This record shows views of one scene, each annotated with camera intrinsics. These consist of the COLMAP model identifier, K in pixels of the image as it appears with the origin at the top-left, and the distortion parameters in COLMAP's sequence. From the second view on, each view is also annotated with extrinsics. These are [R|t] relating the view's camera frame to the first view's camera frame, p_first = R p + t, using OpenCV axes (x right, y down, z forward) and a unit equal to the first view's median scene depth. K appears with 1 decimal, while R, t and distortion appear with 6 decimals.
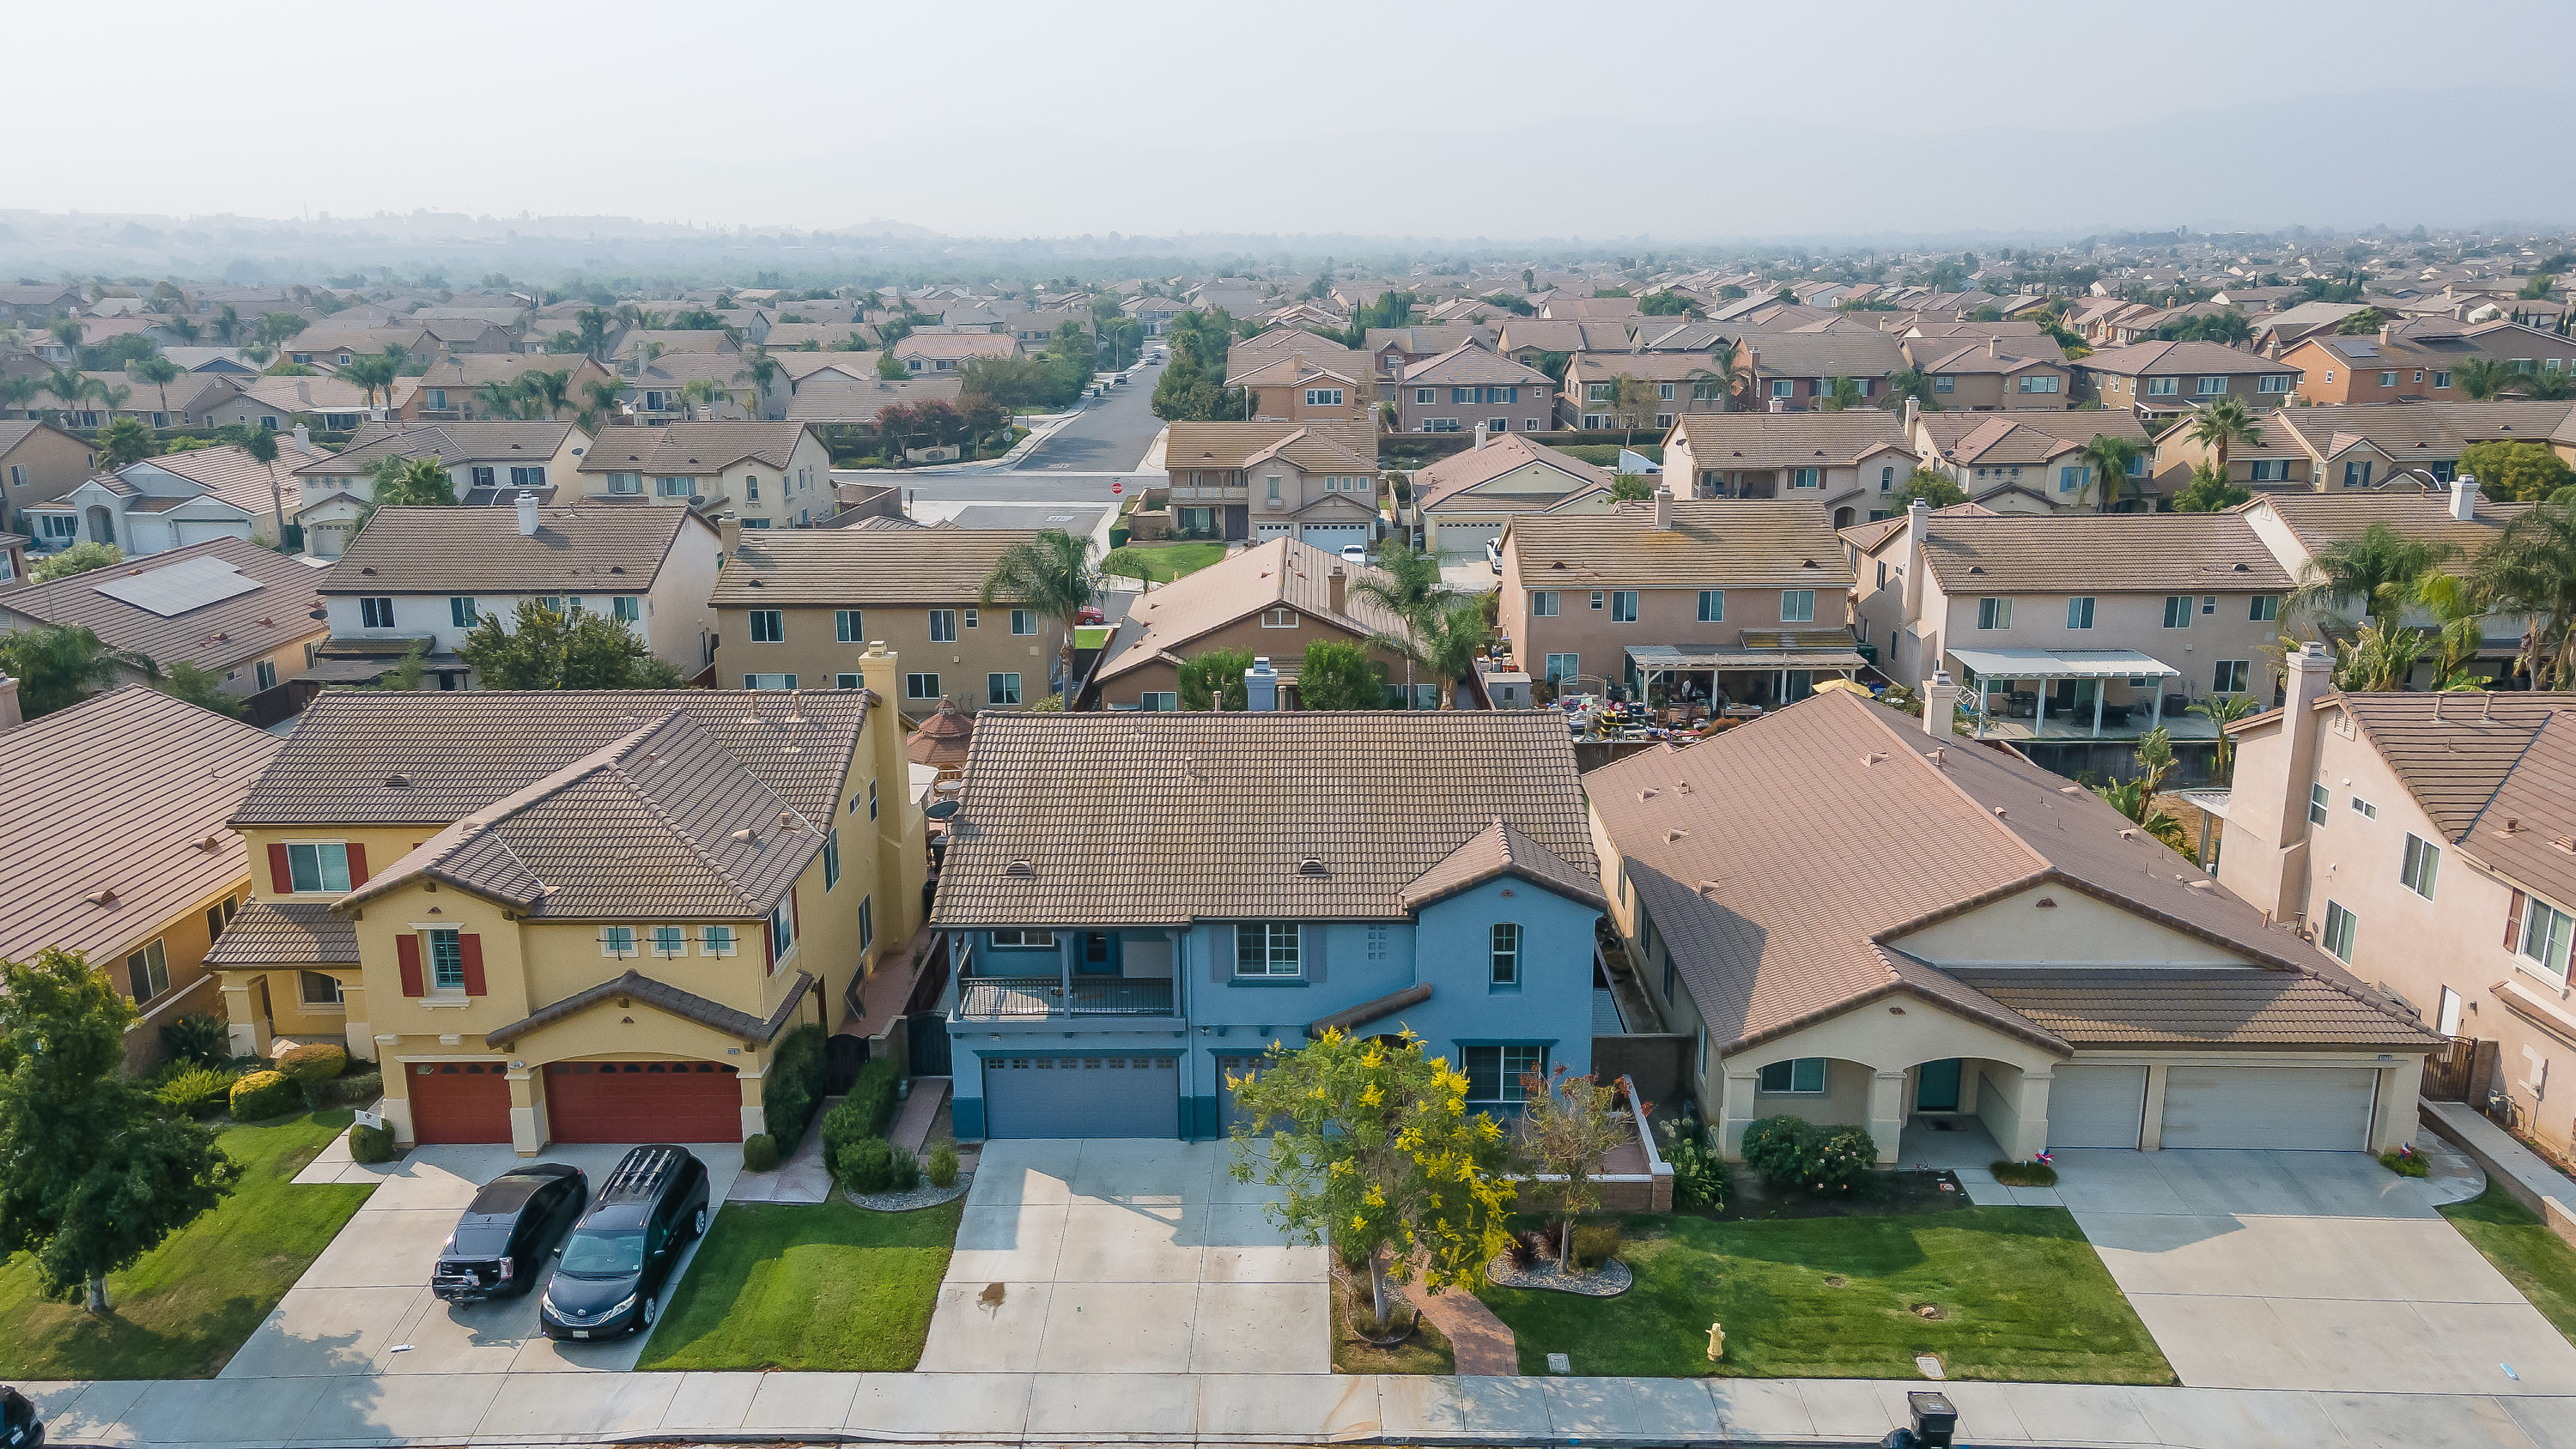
lens RADIAL K [[1863.3, 0, 1288.0], [0, 1863.3, 724.5], [0, 0, 1]] dist [0.029841, 0.062482]
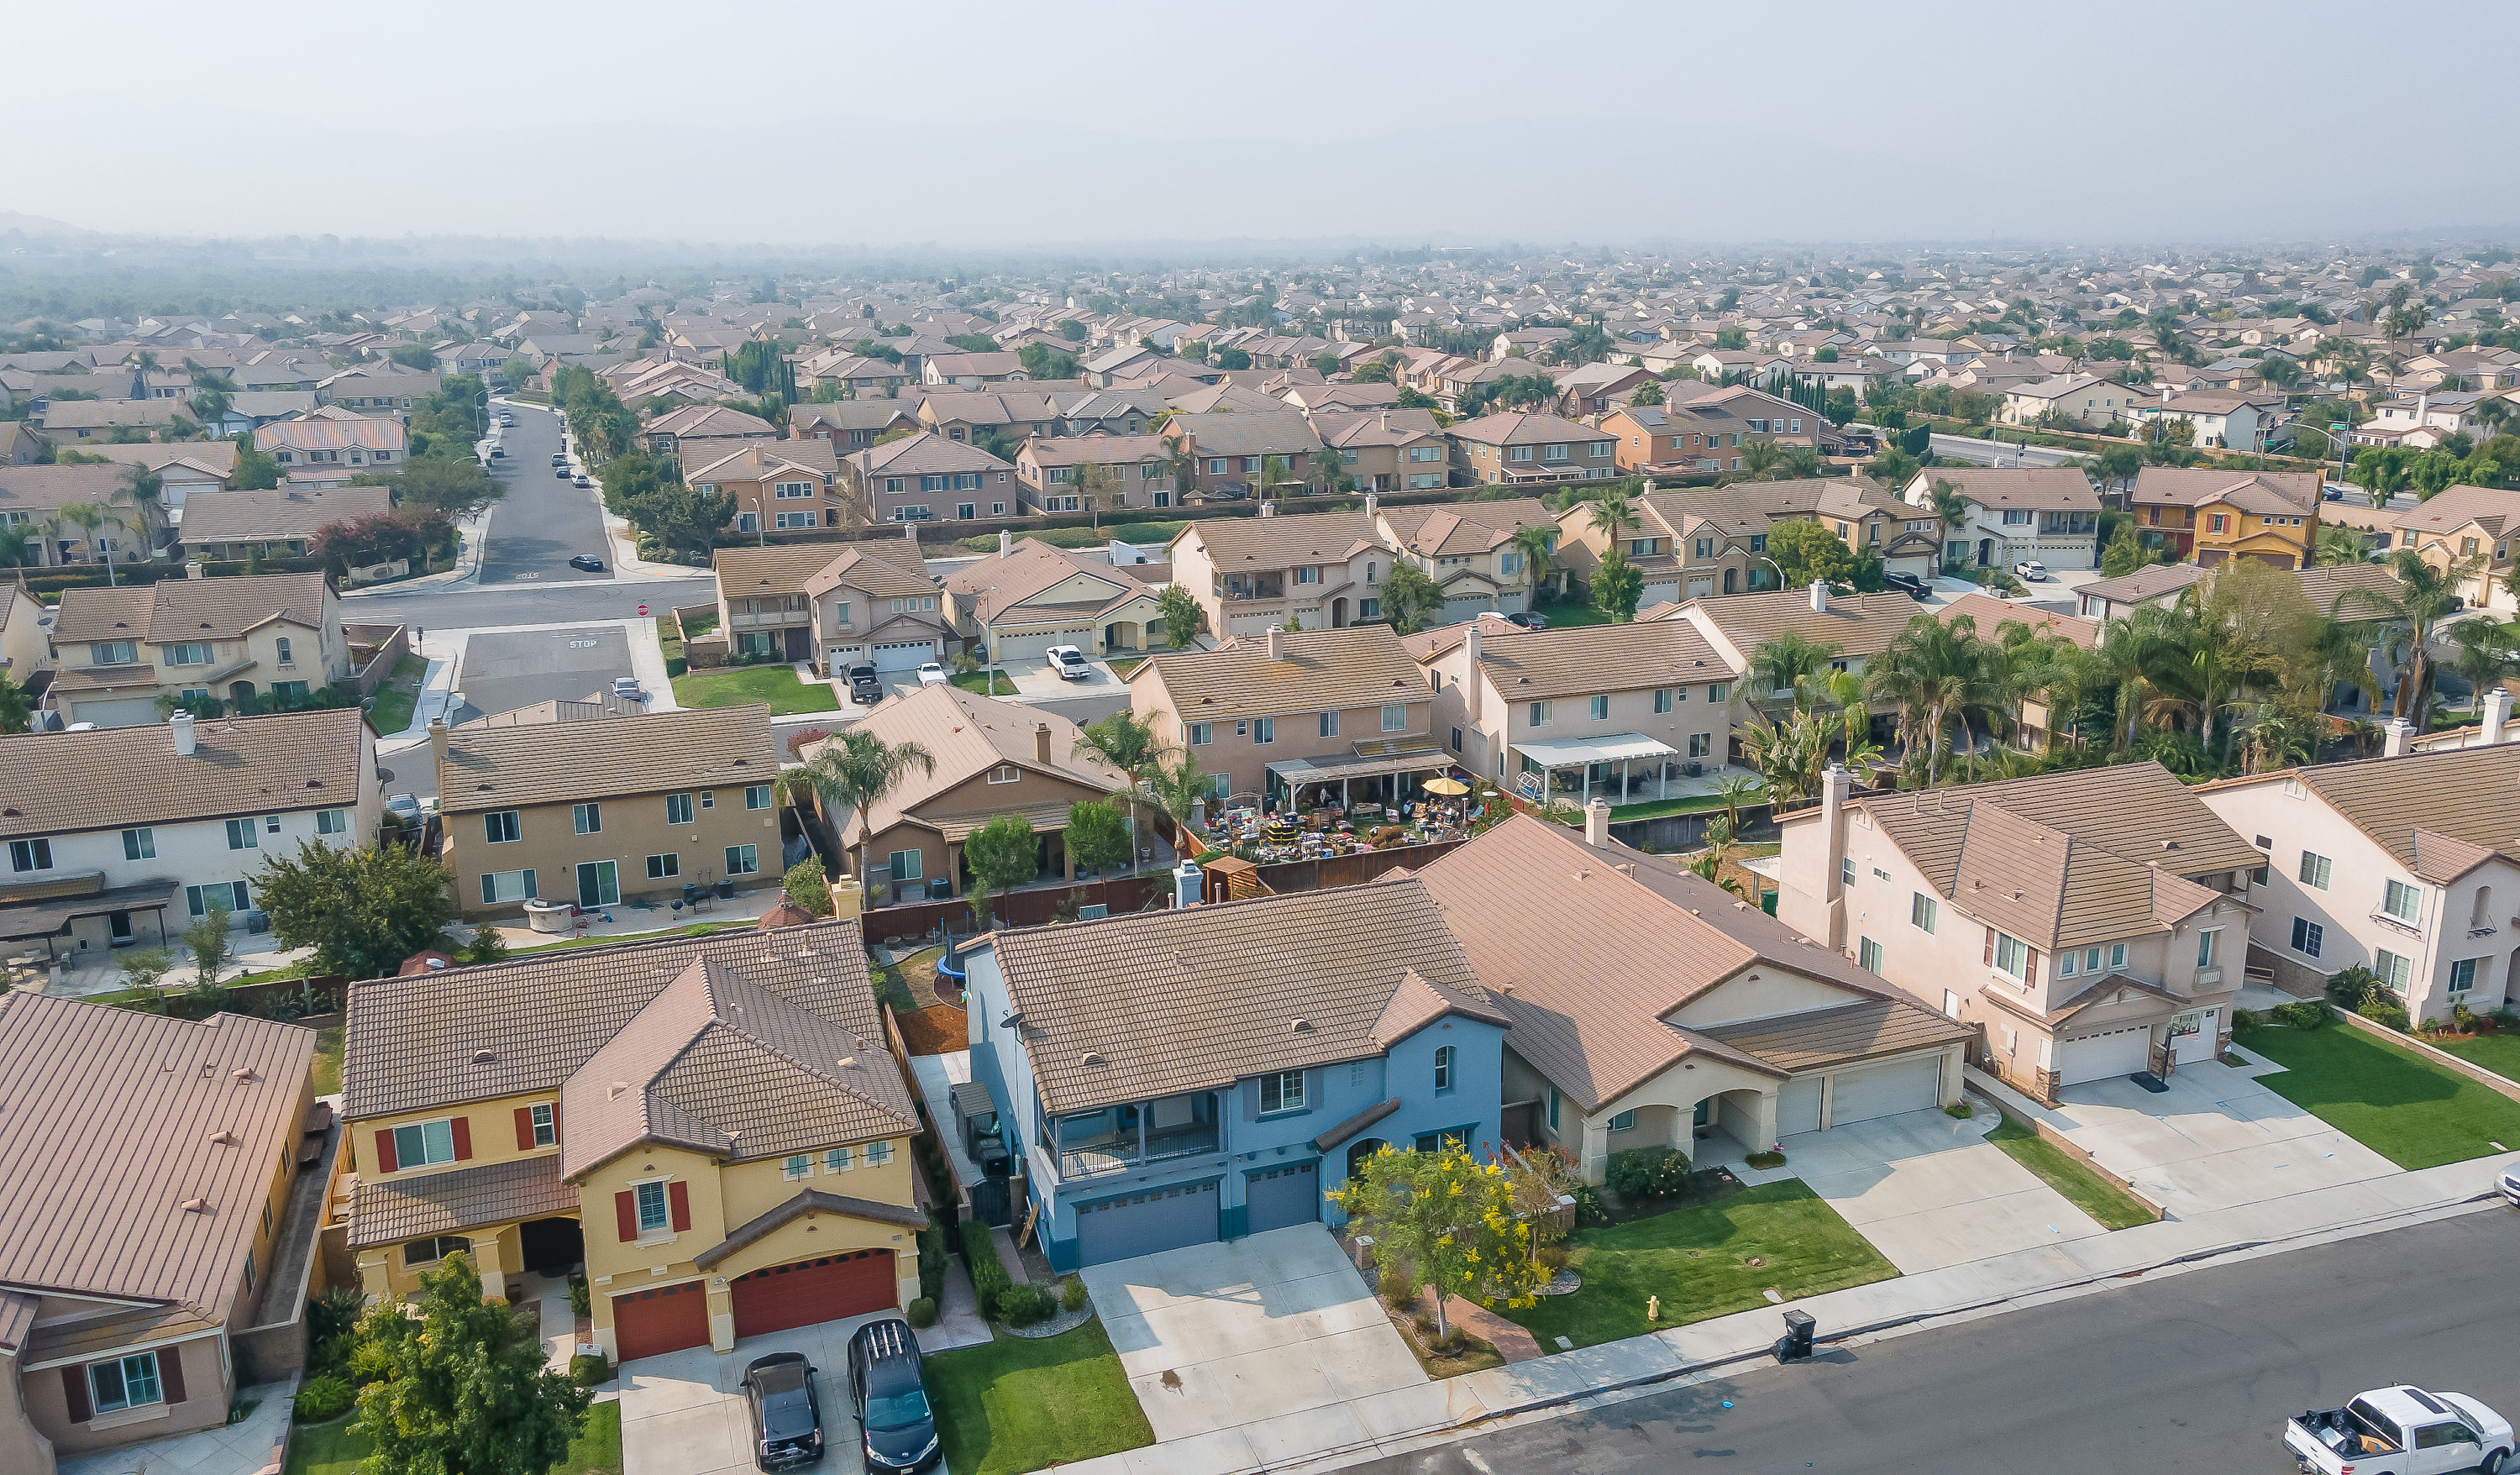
lens RADIAL K [[1887.2, 0, 1300.7], [0, 1887.2, 746.8], [0, 0, 1]] dist [0.045738, 0.004922]
pose [[0.931880, -0.093182, 0.350595, -0.457148], [0.091035, 0.995590, 0.022642, -0.159388], [-0.351159, 0.010816, 0.936254, -0.300839]]
